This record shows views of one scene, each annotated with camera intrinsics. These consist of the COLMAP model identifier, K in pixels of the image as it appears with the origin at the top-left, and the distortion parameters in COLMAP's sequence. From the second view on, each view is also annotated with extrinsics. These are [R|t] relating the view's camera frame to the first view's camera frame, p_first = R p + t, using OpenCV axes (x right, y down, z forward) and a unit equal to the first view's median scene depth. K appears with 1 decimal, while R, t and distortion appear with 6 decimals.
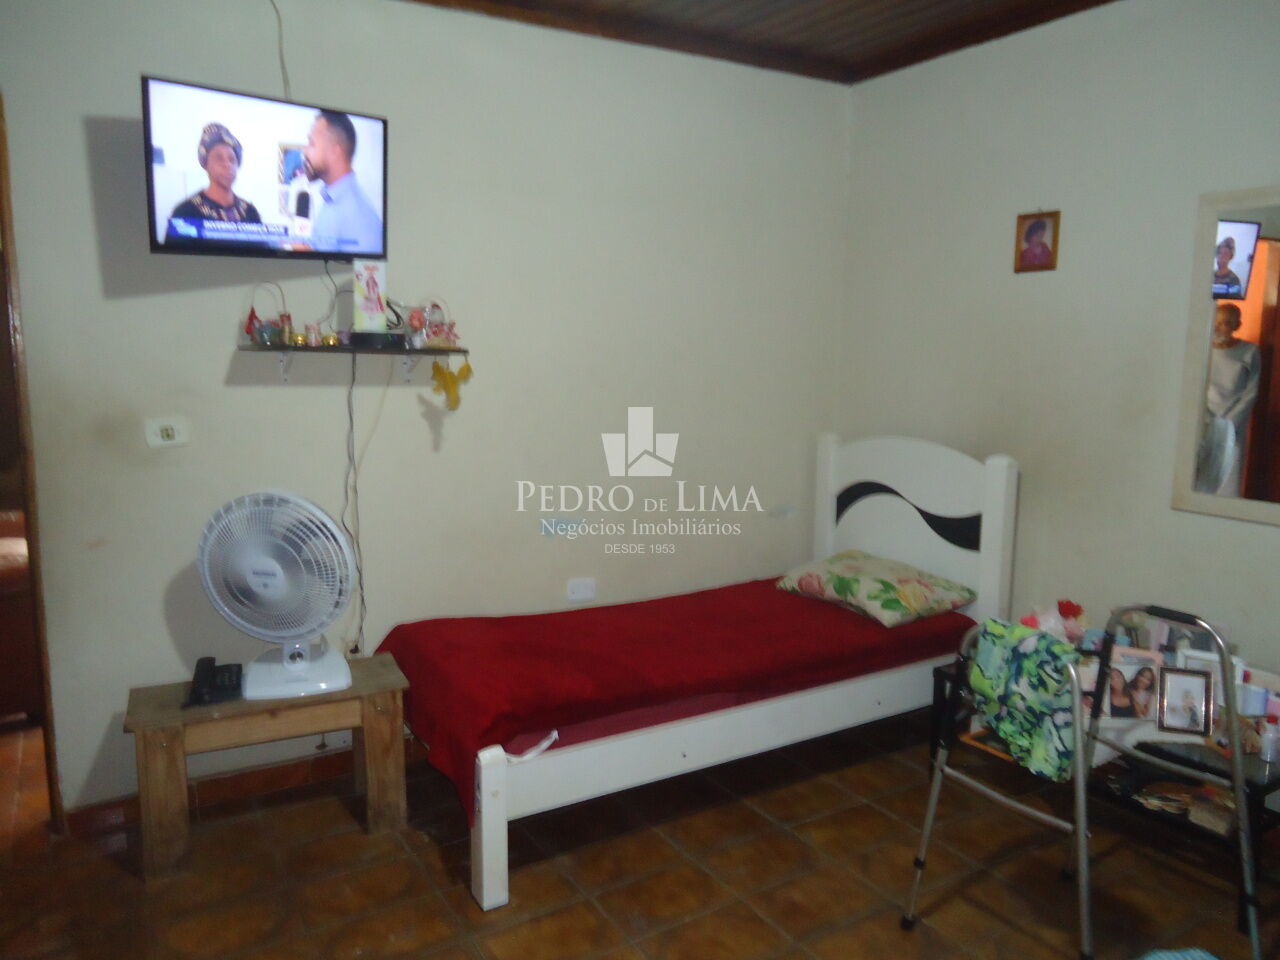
lens RADIAL K [[936.5, 0, 640.0], [0, 936.5, 480.0], [0, 0, 1]] dist [-0.008026, -0.001247]
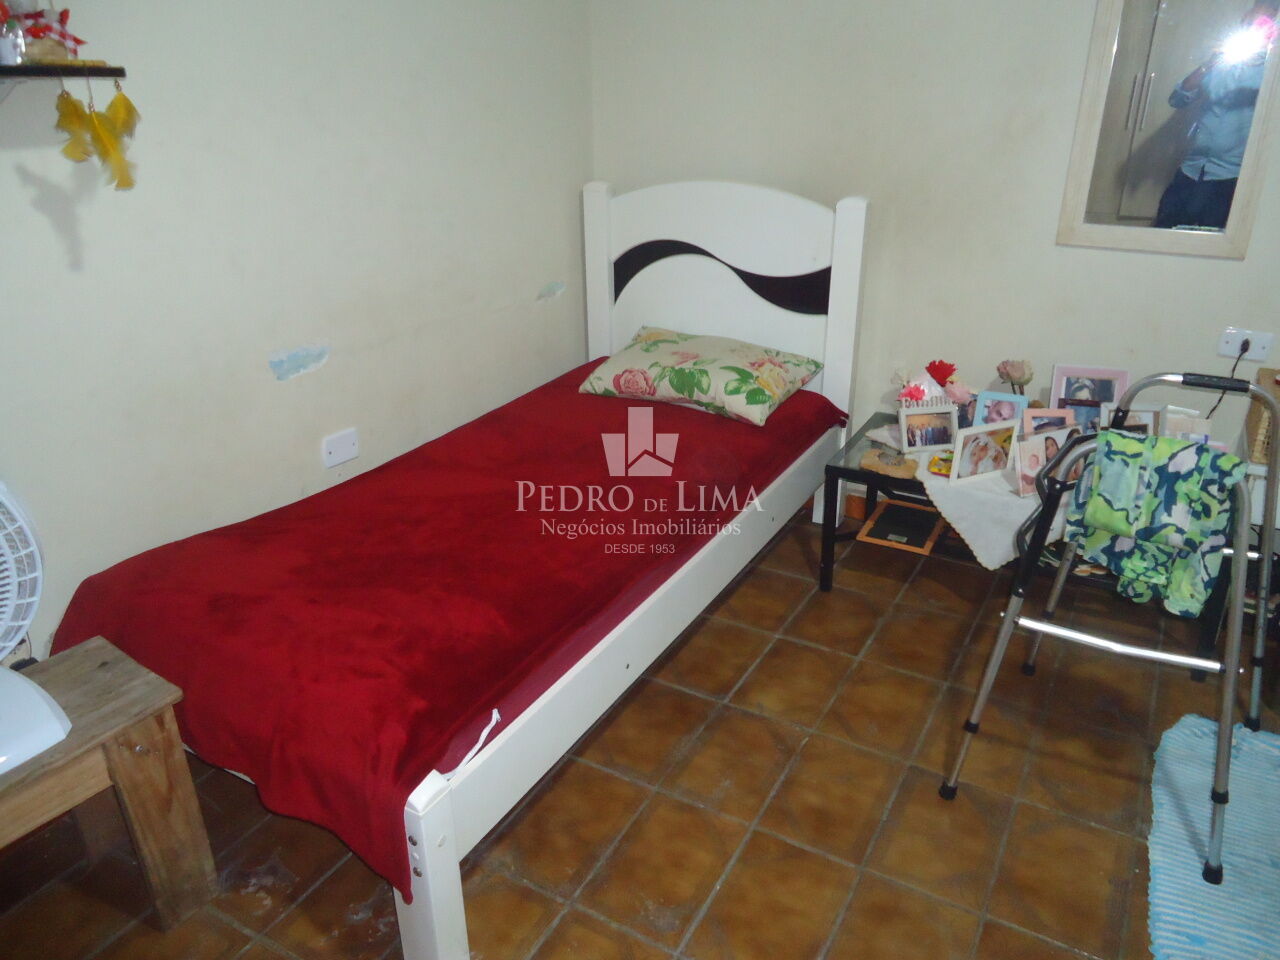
lens RADIAL K [[936.5, 0, 640.0], [0, 936.5, 480.0], [0, 0, 1]] dist [-0.008026, -0.001247]
pose [[0.877211, -0.209483, 0.431992, -0.218314], [0.085704, 0.953661, 0.288420, -0.048038], [-0.472393, -0.215982, 0.854516, 0.397722]]
